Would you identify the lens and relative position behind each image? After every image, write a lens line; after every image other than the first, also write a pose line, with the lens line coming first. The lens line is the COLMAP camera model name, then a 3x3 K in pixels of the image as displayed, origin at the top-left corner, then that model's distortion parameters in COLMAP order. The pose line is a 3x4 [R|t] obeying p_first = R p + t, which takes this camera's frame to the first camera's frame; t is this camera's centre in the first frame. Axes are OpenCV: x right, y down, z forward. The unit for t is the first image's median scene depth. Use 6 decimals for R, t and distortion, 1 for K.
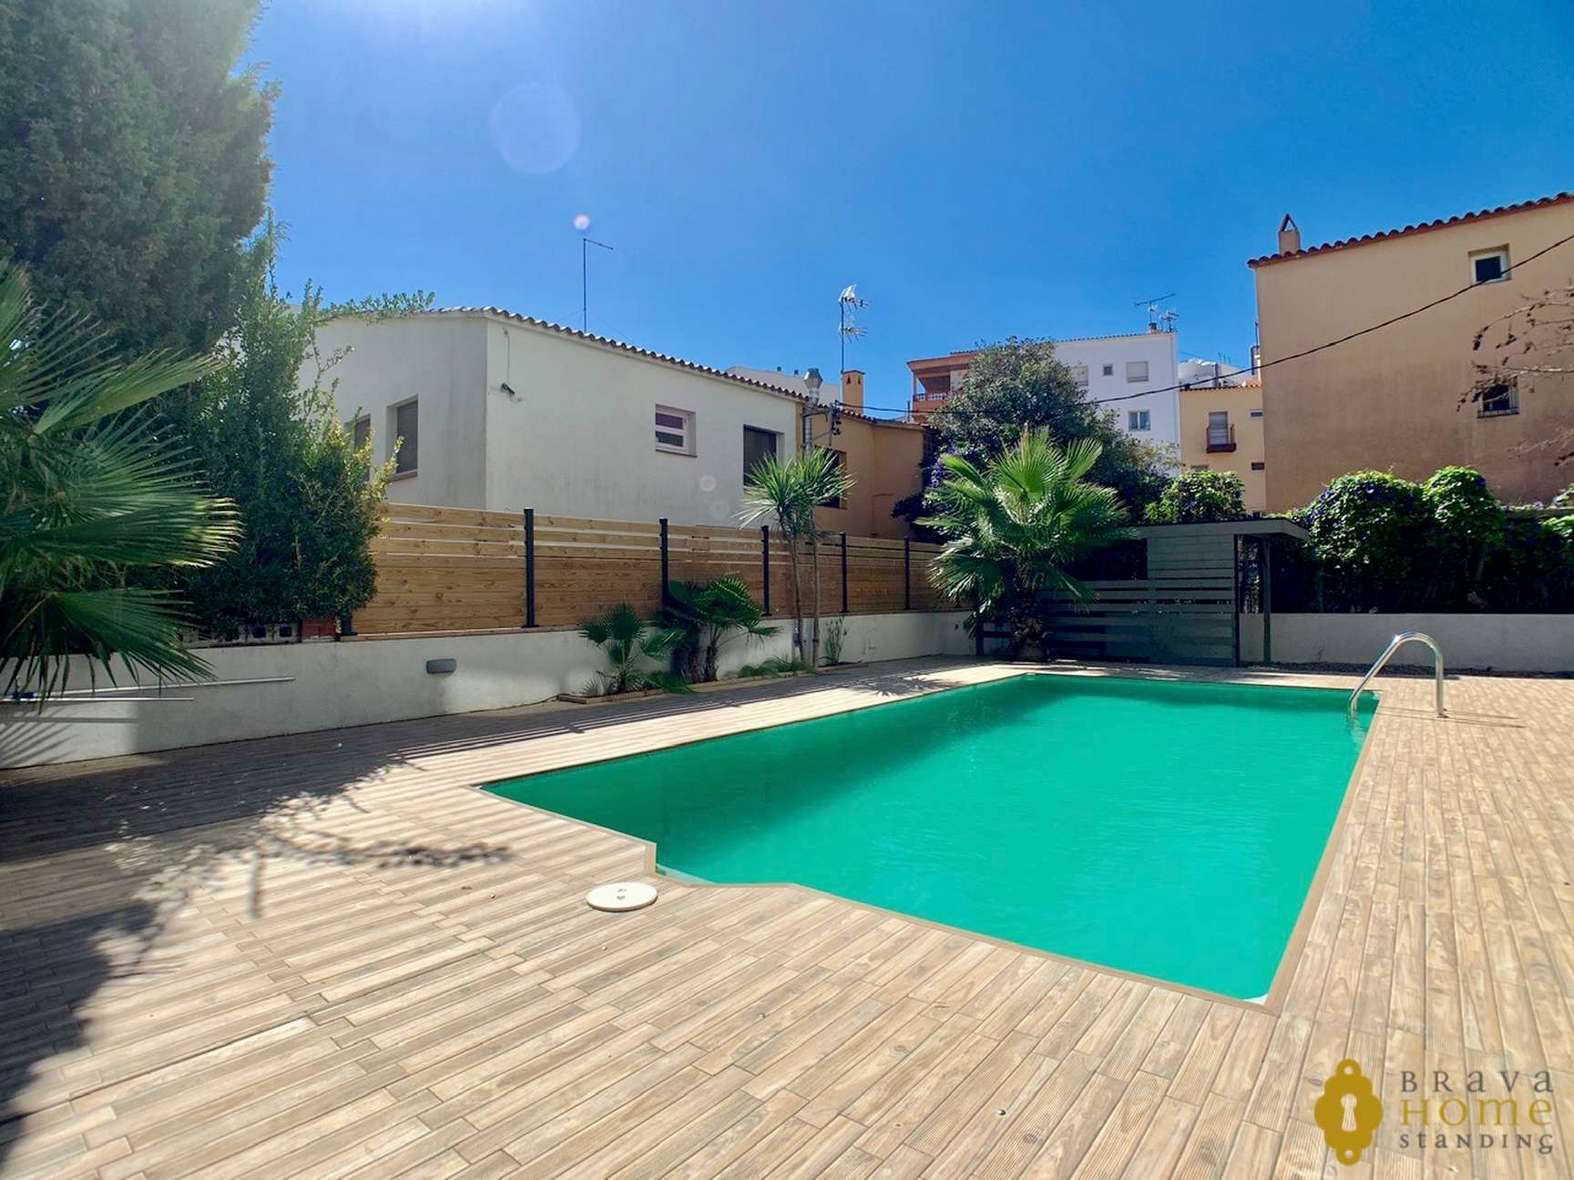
lens RADIAL K [[799.8, 0, 787.0], [0, 799.8, 590.0], [0, 0, 1]] dist [-0.062664, 0.000060]
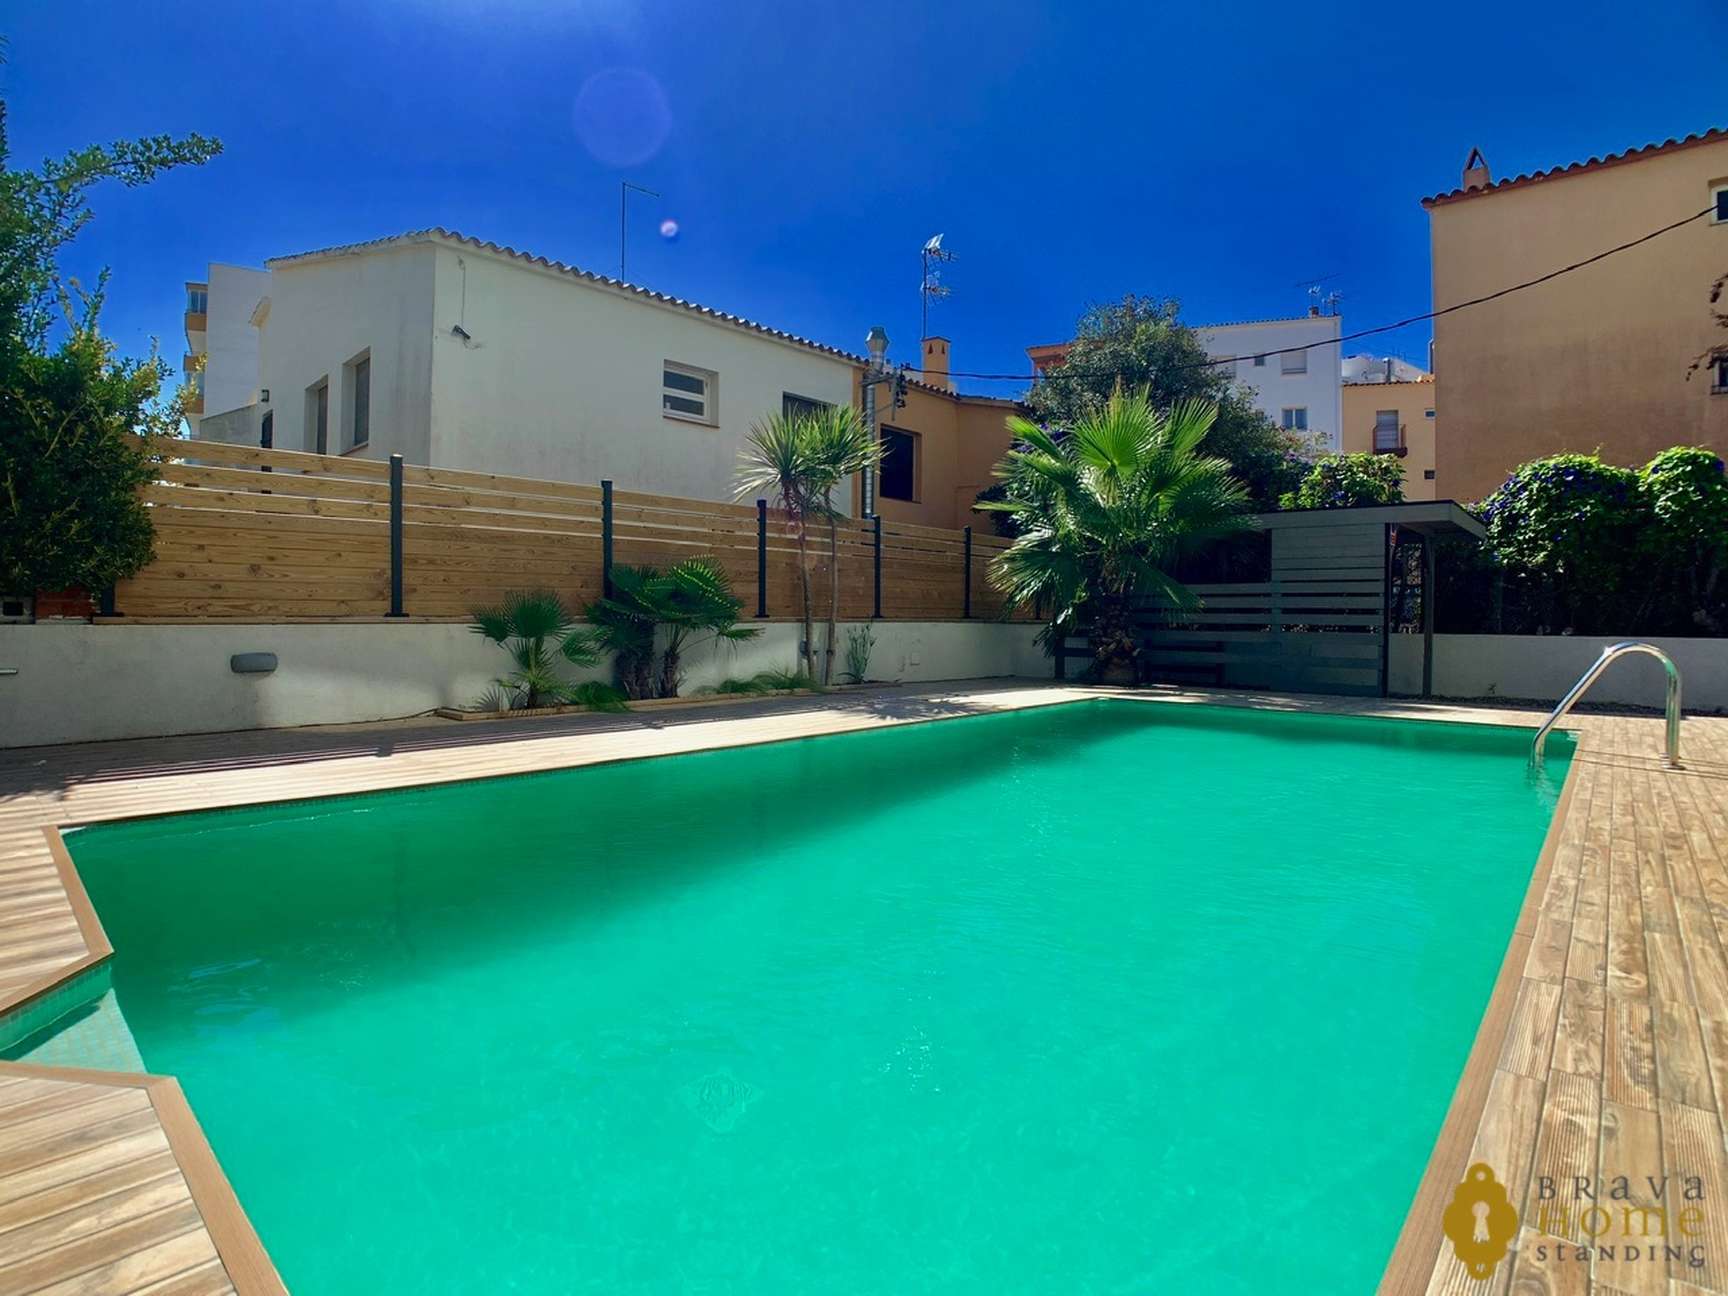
lens RADIAL K [[888.4, 0, 864.0], [0, 888.4, 648.0], [0, 0, 1]] dist [-0.077847, 0.013457]
pose [[0.999090, 0.018703, -0.038335, 0.094081], [-0.017205, 0.999090, 0.039034, 0.024060], [0.039030, -0.038339, 0.998502, 0.131726]]
